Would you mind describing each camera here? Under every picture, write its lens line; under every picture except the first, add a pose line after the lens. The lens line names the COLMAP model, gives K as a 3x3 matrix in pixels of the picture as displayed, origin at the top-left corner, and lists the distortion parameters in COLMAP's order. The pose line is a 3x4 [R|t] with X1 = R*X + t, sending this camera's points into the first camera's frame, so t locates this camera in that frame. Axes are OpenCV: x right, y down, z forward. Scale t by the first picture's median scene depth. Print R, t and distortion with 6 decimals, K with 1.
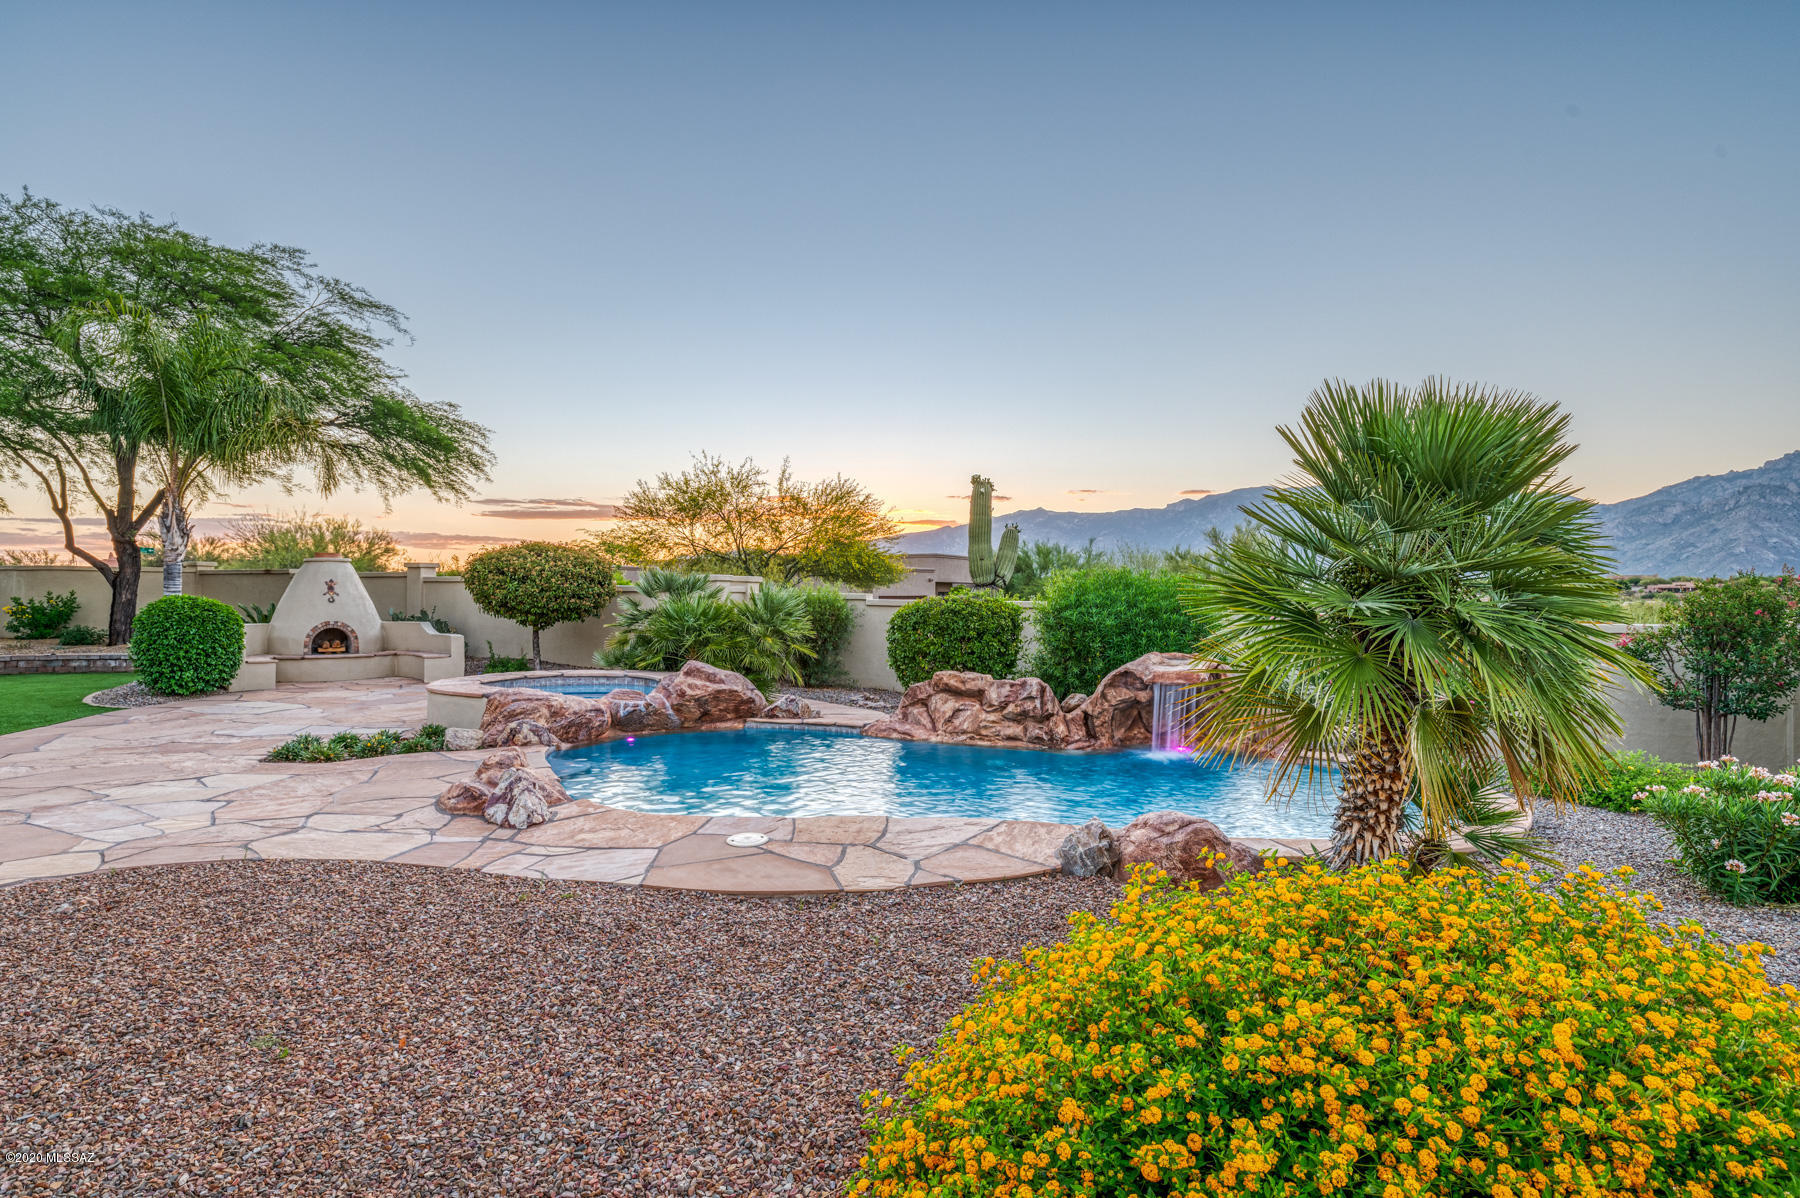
lens RADIAL K [[942.1, 0, 904.3], [0, 942.1, 593.4], [0, 0, 1]] dist [0.002777, 0.000041]
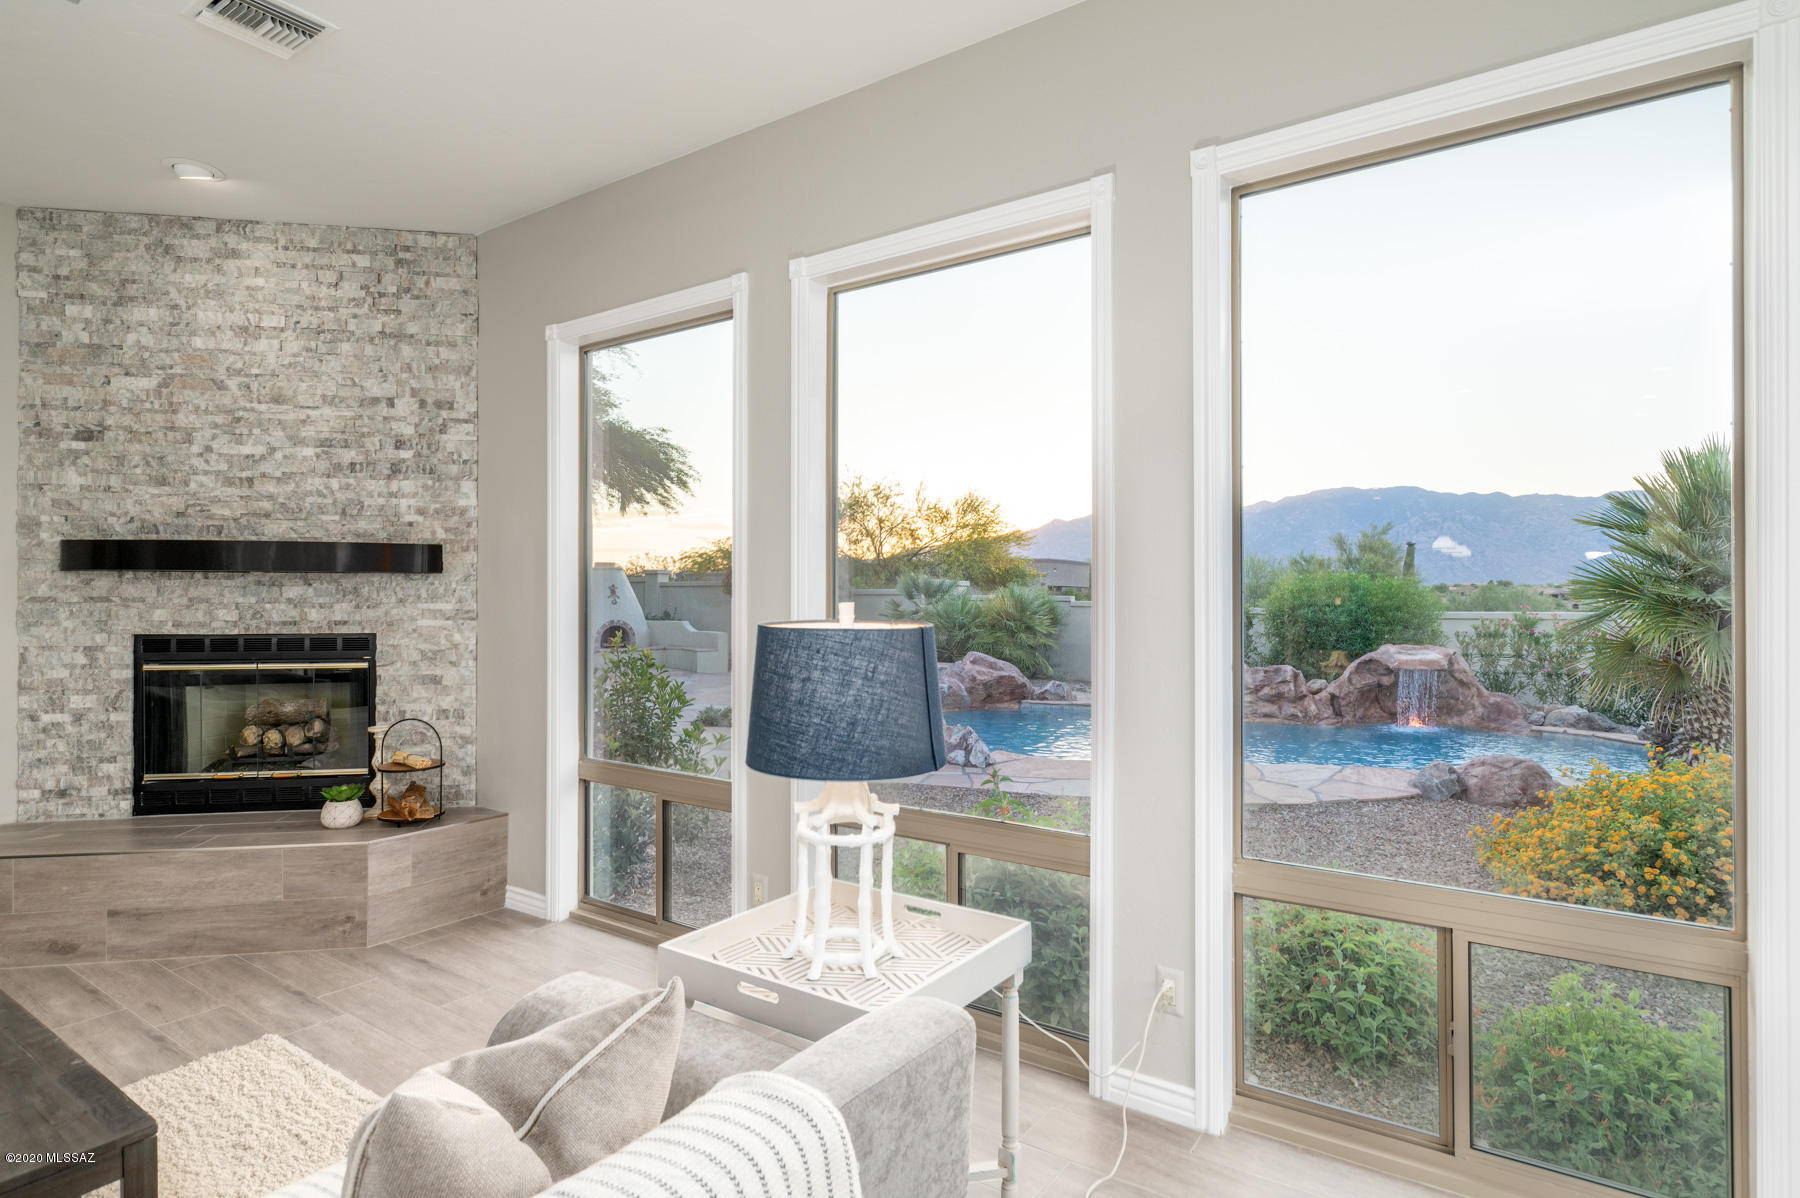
lens RADIAL K [[942.1, 0, 904.3], [0, 942.1, 593.4], [0, 0, 1]] dist [0.002777, 0.000041]
pose [[0.997714, -0.002102, -0.067550, -0.234498], [0.001754, 0.999985, -0.005212, 0.003692], [0.067560, 0.005082, 0.997702, -0.197280]]
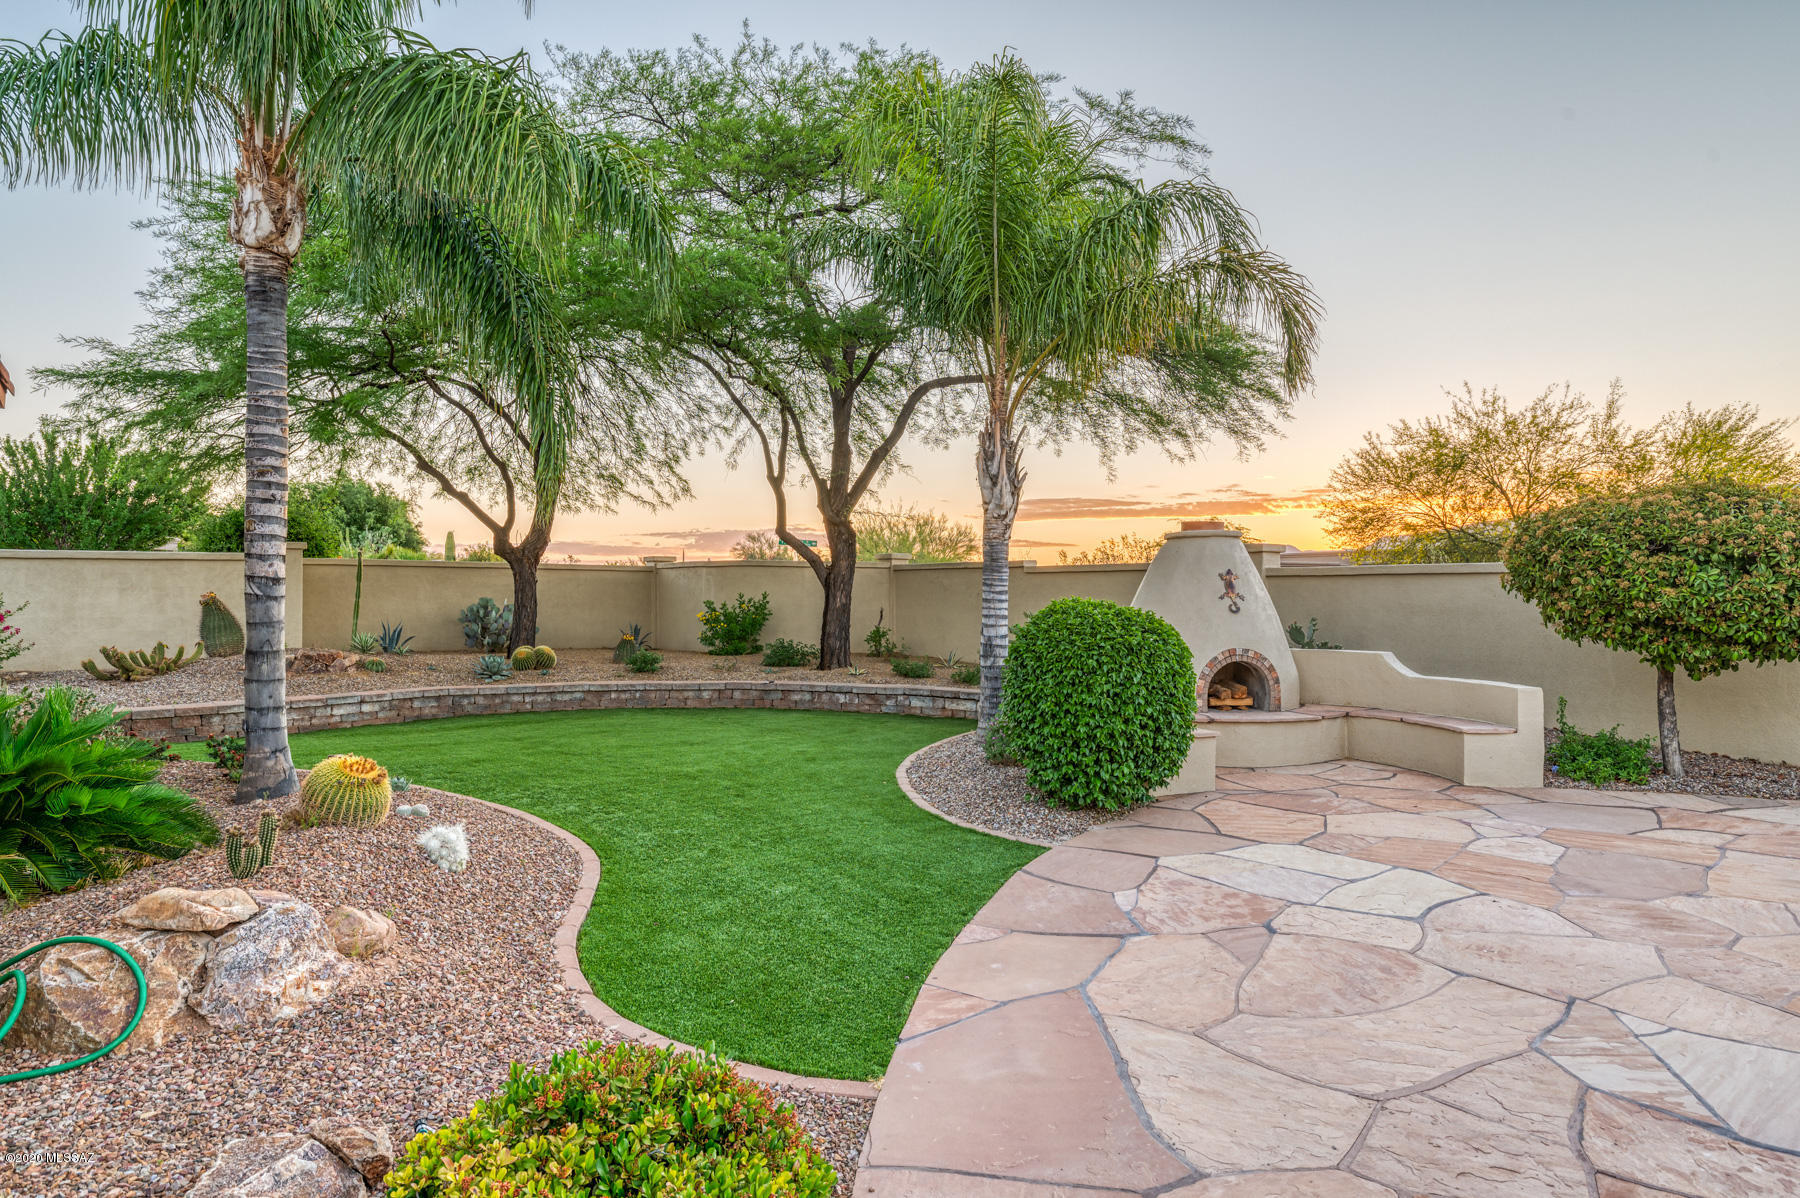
lens RADIAL K [[1039.9, 0, 942.3], [0, 1039.9, 593.1], [0, 0, 1]] dist [-0.002207, -0.000131]
pose [[0.894749, -0.001091, -0.446569, -0.682841], [-0.000610, 0.999993, -0.003664, 0.000959], [0.446570, 0.003551, 0.894742, 0.560844]]
